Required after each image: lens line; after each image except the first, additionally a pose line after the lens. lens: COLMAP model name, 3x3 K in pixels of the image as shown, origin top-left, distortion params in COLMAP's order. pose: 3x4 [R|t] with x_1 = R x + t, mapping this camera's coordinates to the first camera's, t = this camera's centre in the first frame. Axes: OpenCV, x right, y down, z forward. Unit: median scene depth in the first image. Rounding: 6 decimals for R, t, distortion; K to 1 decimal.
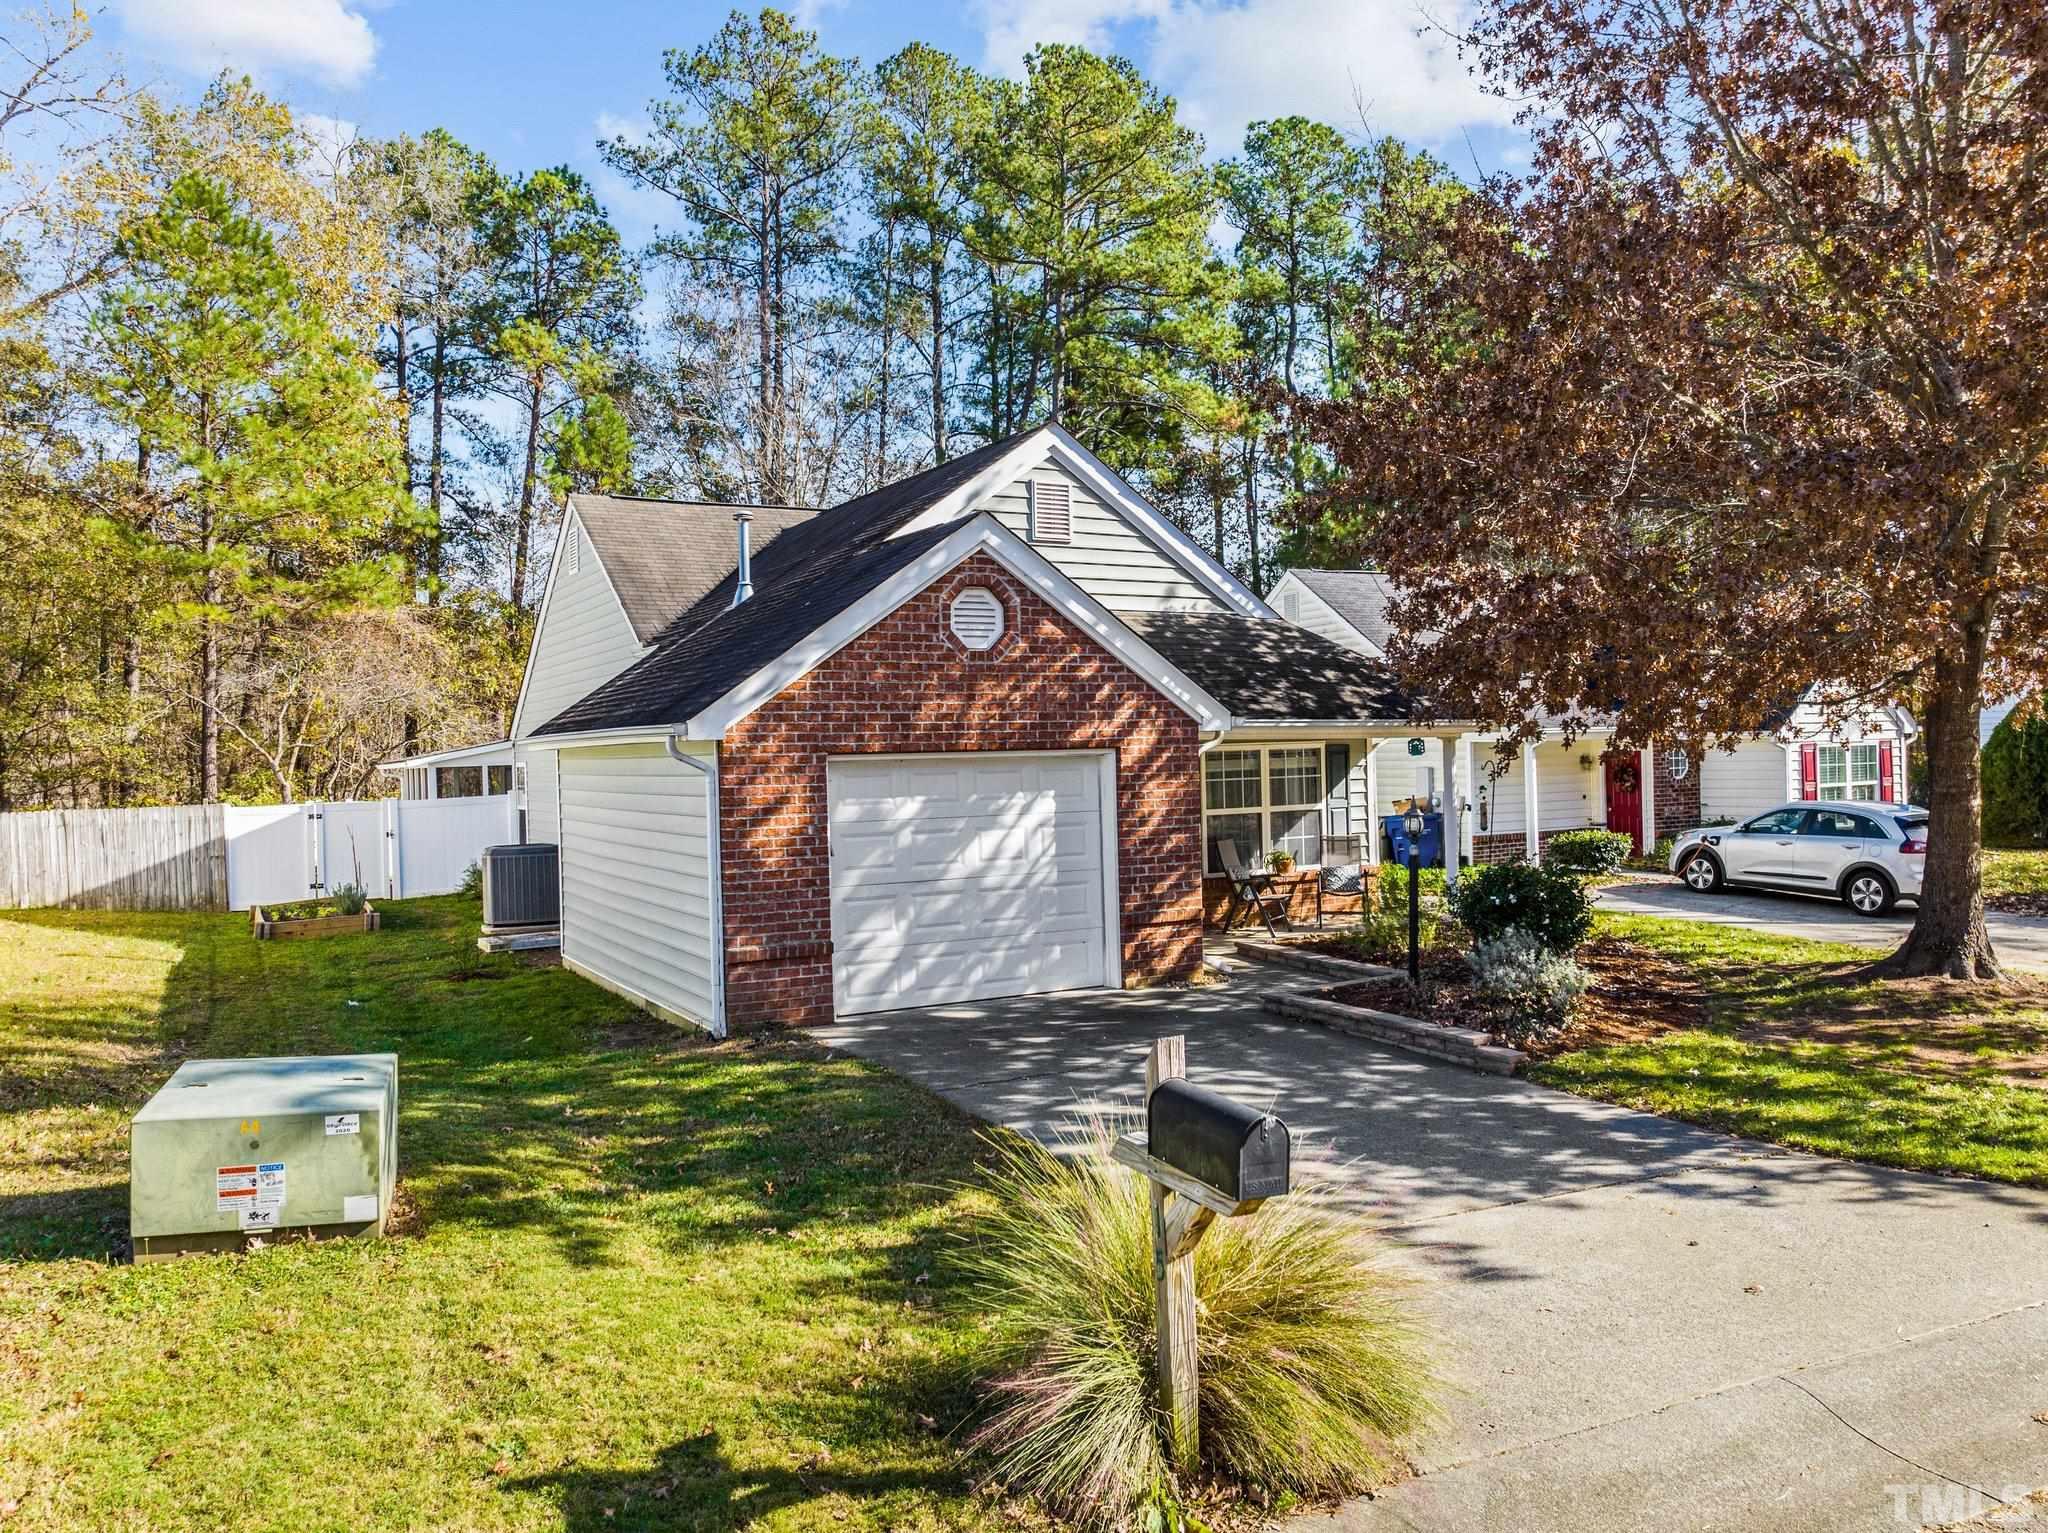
lens RADIAL K [[1450.4, 0, 1027.7], [0, 1450.4, 737.3], [0, 0, 1]] dist [-0.039972, 0.004245]
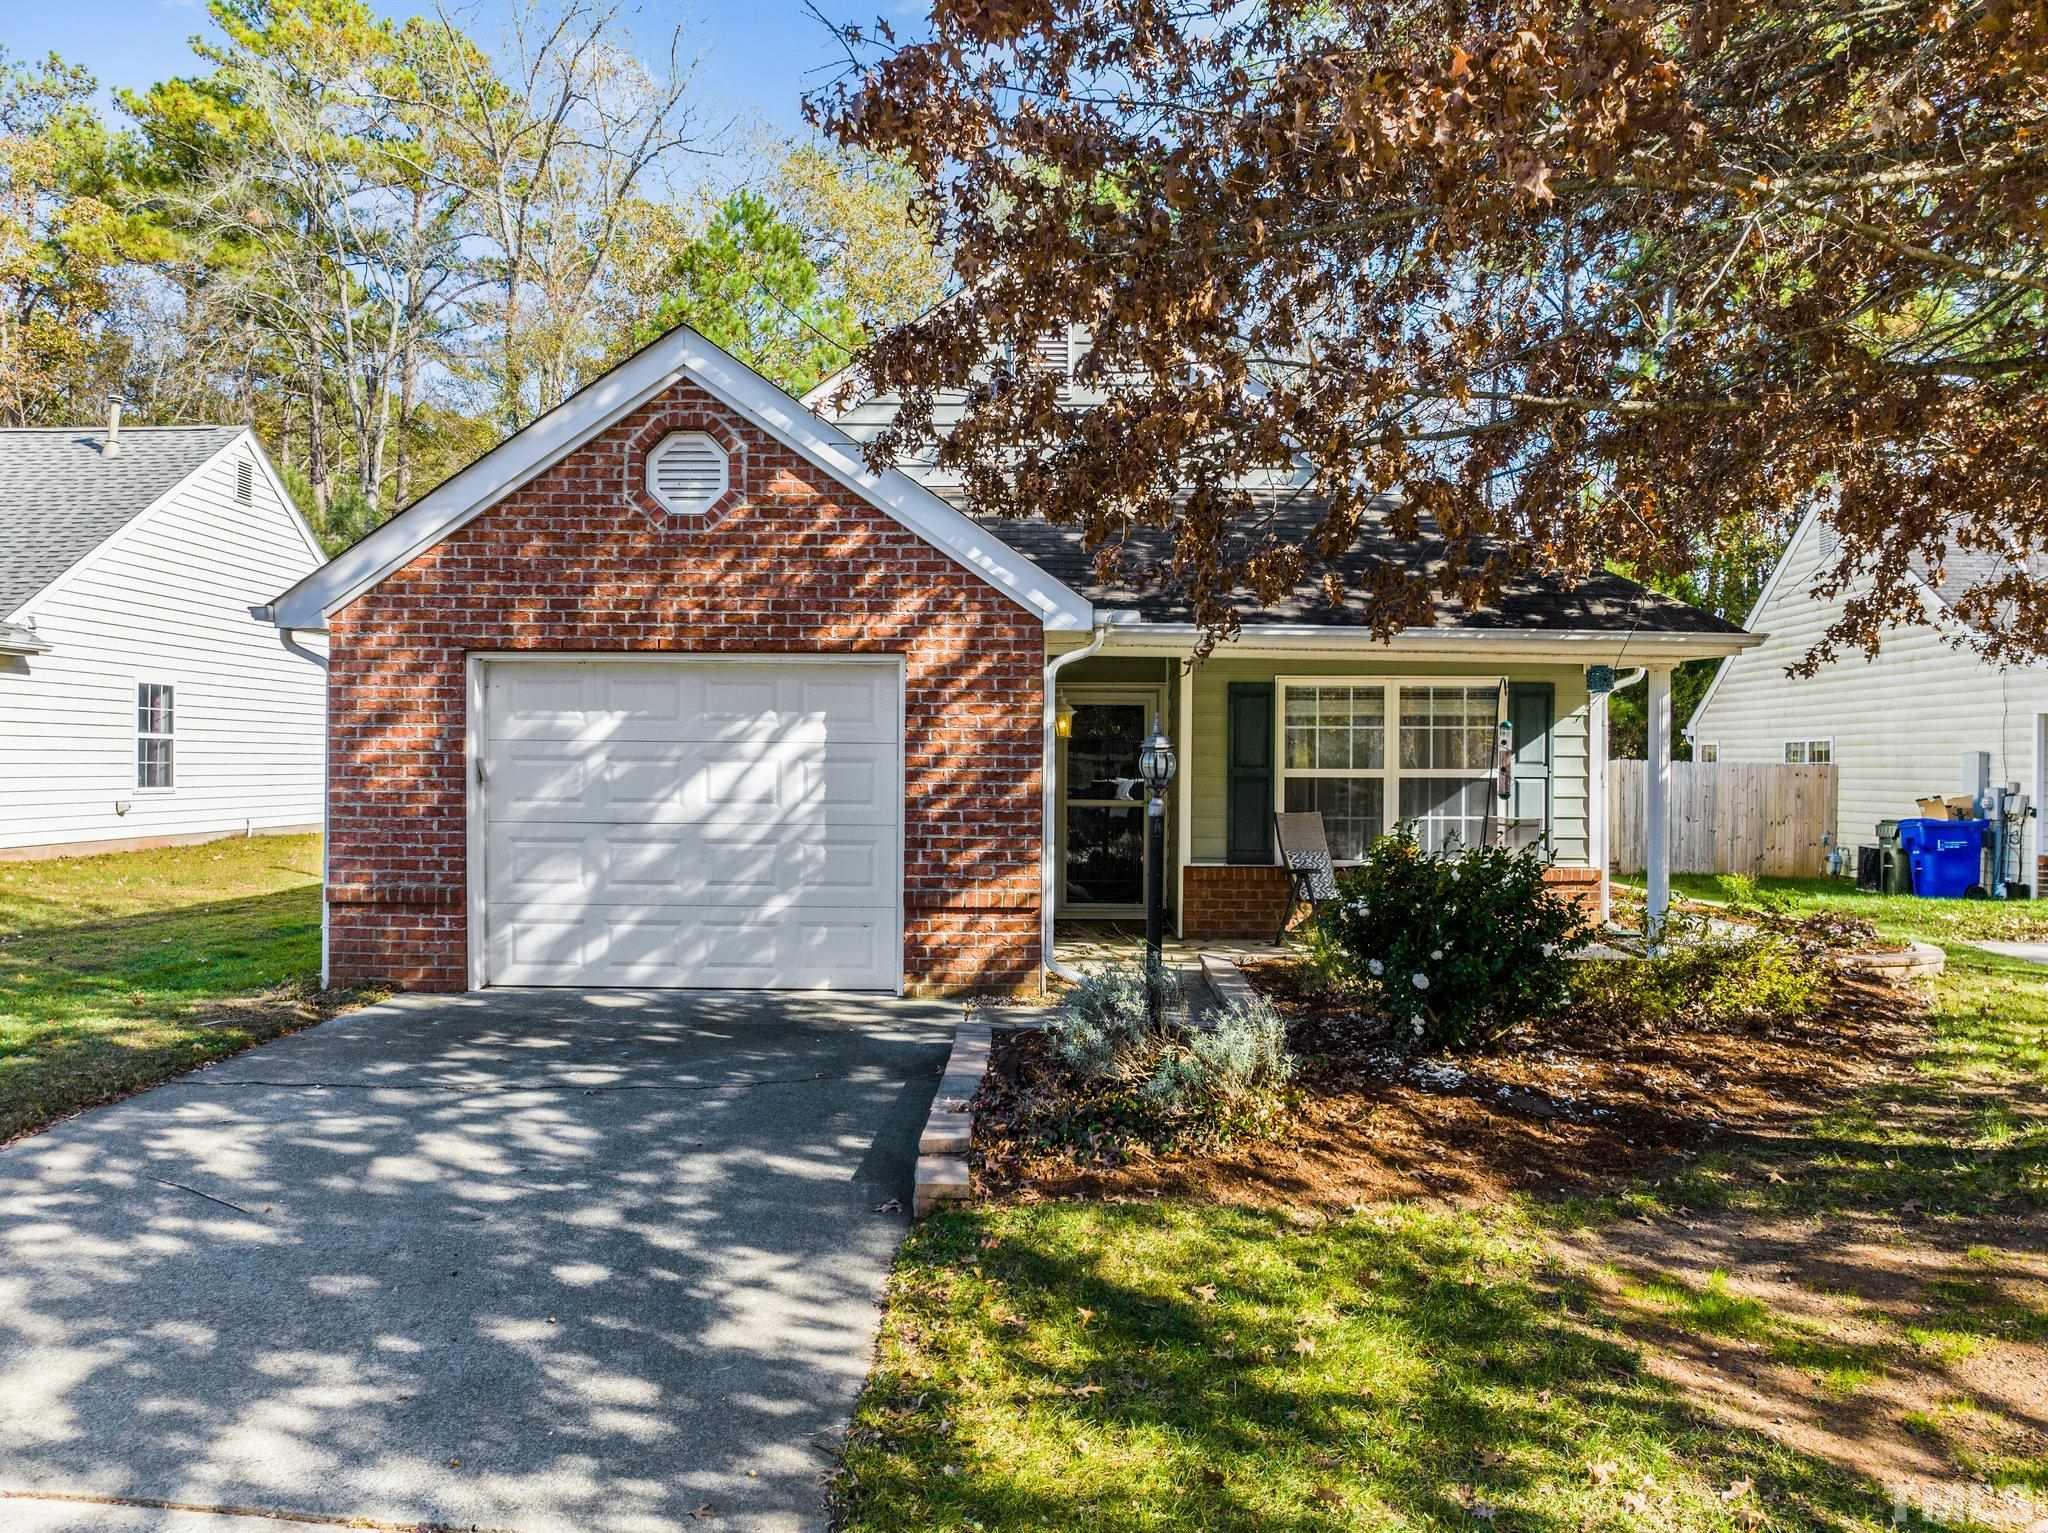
lens RADIAL K [[1450.4, 0, 1027.7], [0, 1450.4, 737.3], [0, 0, 1]] dist [-0.039972, 0.004245]
pose [[0.873910, 0.023032, -0.485541, 0.468832], [-0.022812, 0.999720, 0.006364, 0.043523], [0.485552, 0.005514, 0.874191, 0.429279]]
